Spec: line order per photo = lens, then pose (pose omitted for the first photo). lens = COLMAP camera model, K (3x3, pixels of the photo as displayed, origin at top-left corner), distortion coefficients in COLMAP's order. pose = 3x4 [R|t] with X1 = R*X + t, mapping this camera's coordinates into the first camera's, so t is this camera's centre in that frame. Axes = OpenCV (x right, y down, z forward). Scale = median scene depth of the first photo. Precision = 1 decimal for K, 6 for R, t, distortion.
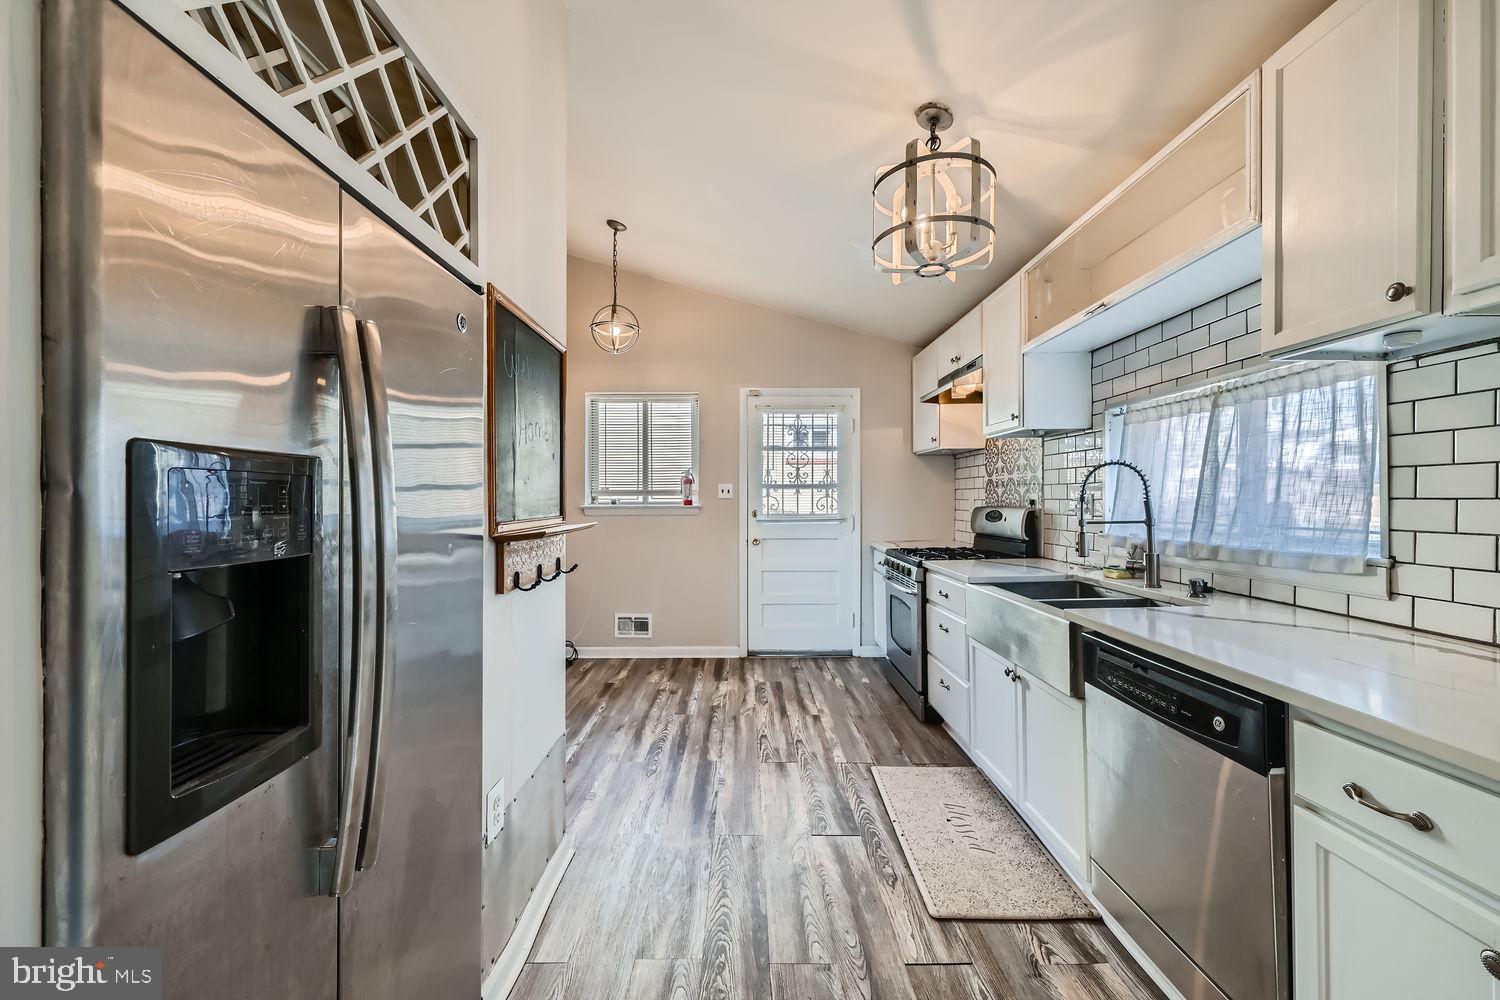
lens RADIAL K [[594.9, 0, 745.0], [0, 594.9, 504.6], [0, 0, 1]] dist [-0.000579, 0.000019]
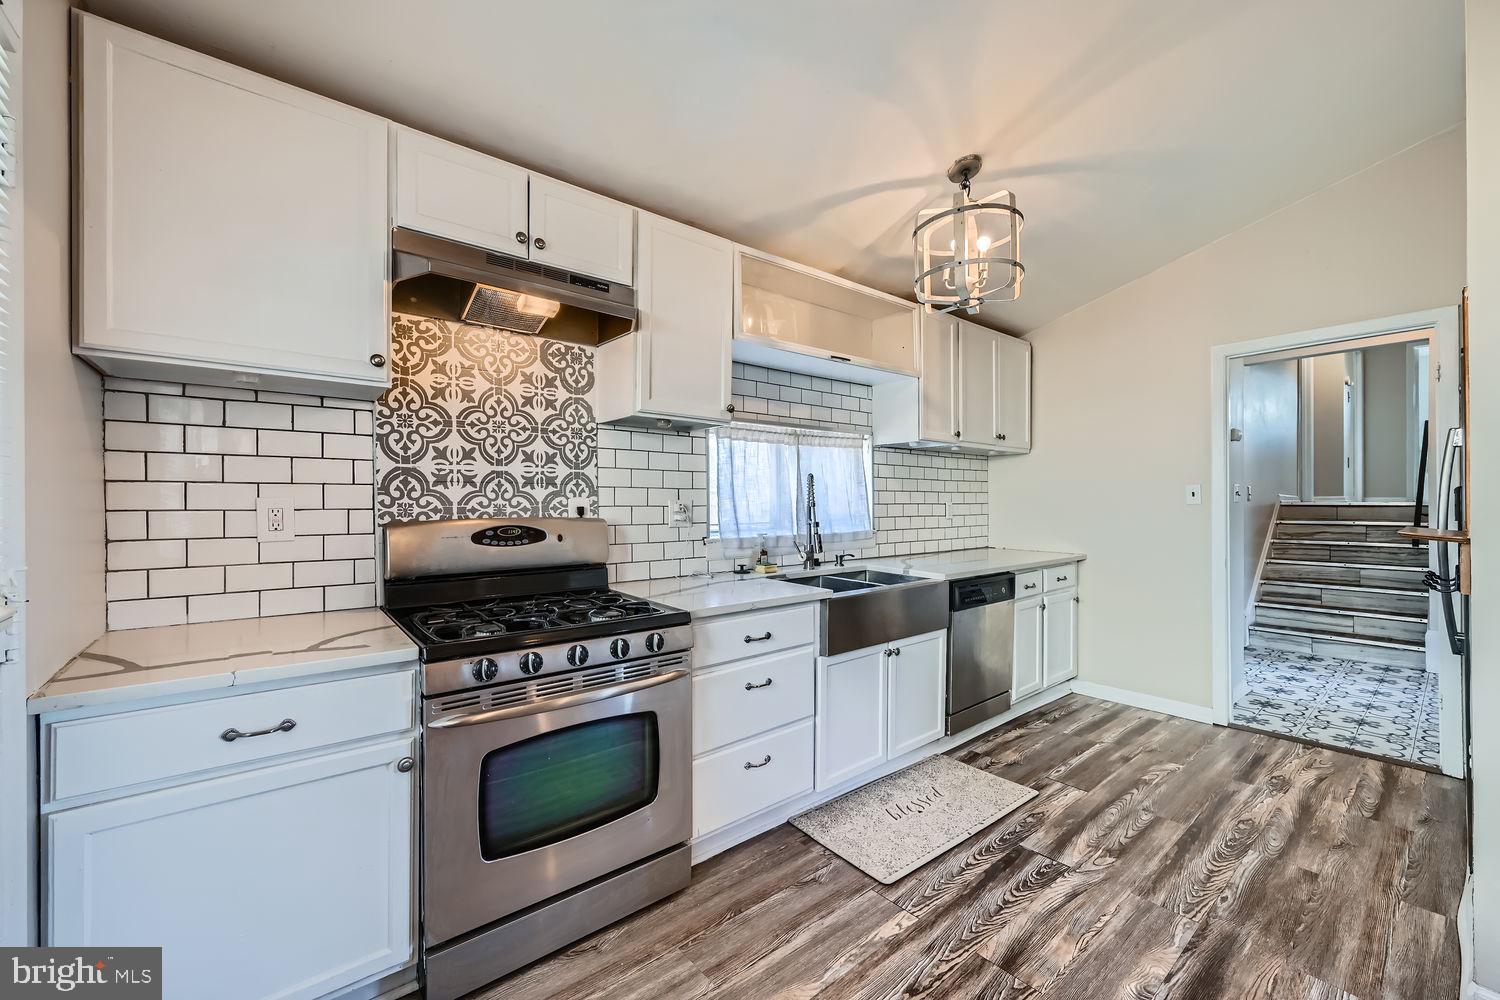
lens RADIAL K [[594.9, 0, 745.0], [0, 594.9, 504.6], [0, 0, 1]] dist [-0.000579, 0.000019]
pose [[-0.629805, 0.000891, 0.776752, -0.335110], [0.008772, 0.999944, 0.005965, -0.021826], [-0.776703, 0.010571, -0.629778, 2.292970]]
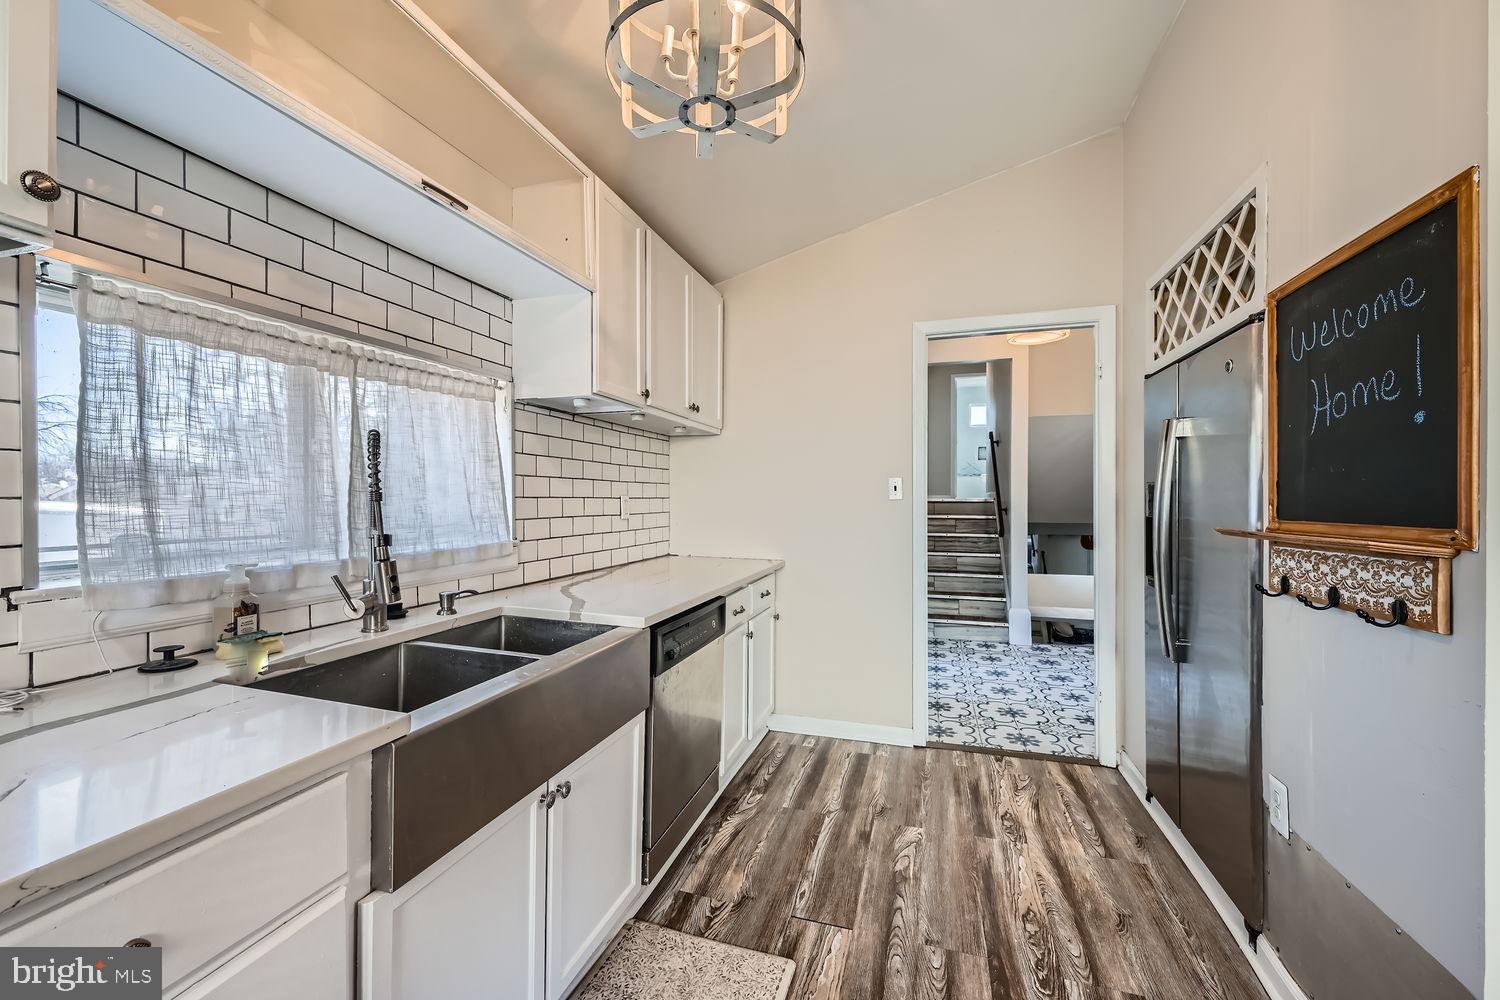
lens RADIAL K [[594.9, 0, 745.0], [0, 594.9, 504.6], [0, 0, 1]] dist [-0.000579, 0.000019]
pose [[-0.954614, -0.004321, 0.297813, 0.115117], [0.000470, 0.999872, 0.016015, -0.012689], [-0.297844, 0.015428, -0.954490, 1.740930]]
